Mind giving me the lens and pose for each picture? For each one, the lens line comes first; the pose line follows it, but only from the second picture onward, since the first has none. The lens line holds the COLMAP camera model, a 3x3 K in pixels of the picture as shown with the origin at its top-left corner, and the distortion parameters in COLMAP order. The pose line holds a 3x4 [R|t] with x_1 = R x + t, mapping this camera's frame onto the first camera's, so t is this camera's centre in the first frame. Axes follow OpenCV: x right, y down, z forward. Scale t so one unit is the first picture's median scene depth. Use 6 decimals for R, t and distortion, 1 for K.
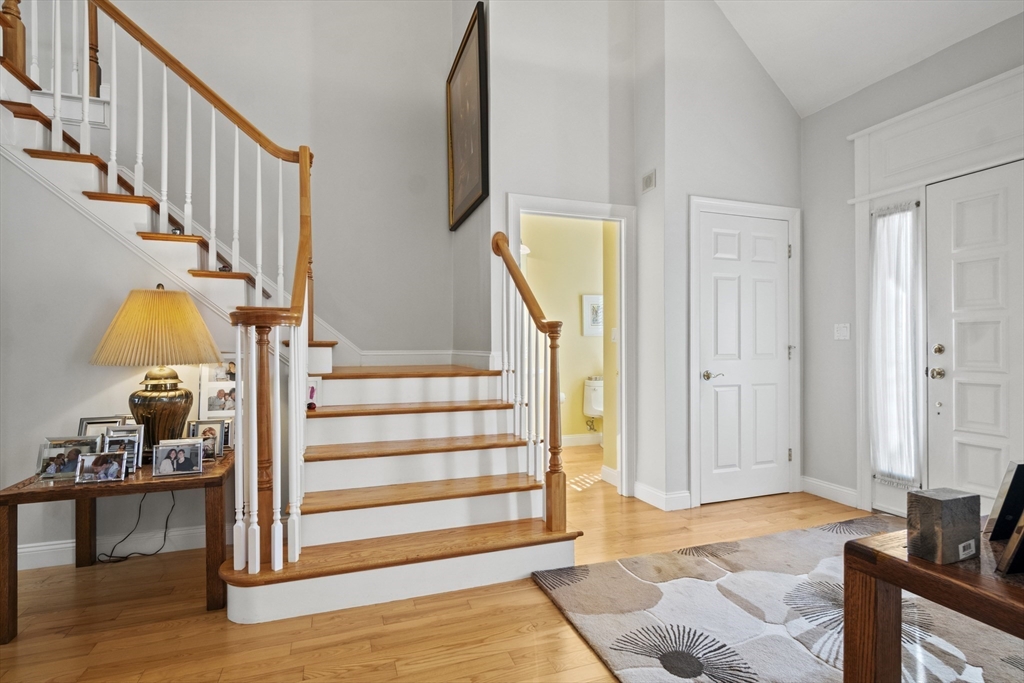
lens RADIAL K [[496.0, 0, 511.4], [0, 496.0, 345.2], [0, 0, 1]] dist [-0.000339, -0.001858]
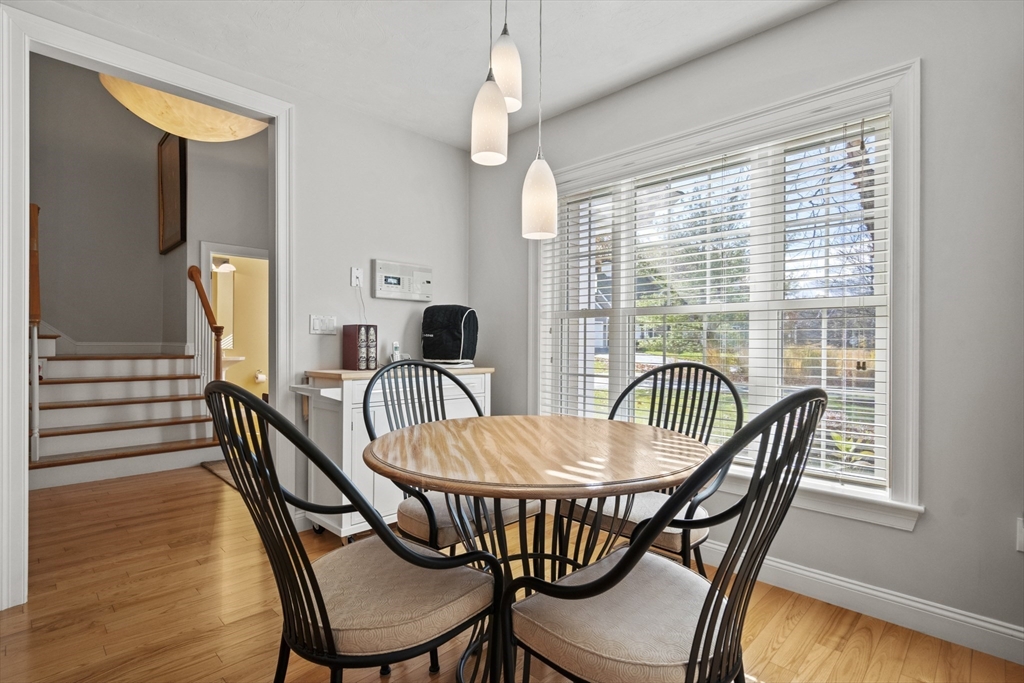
lens RADIAL K [[496.0, 0, 513.2], [0, 496.0, 345.6], [0, 0, 1]] dist [-0.000339, -0.001858]
pose [[0.899557, 0.006448, 0.436755, 0.216658], [-0.010799, 0.999914, 0.007480, -0.002094], [-0.436669, -0.011445, 0.899549, -0.904377]]
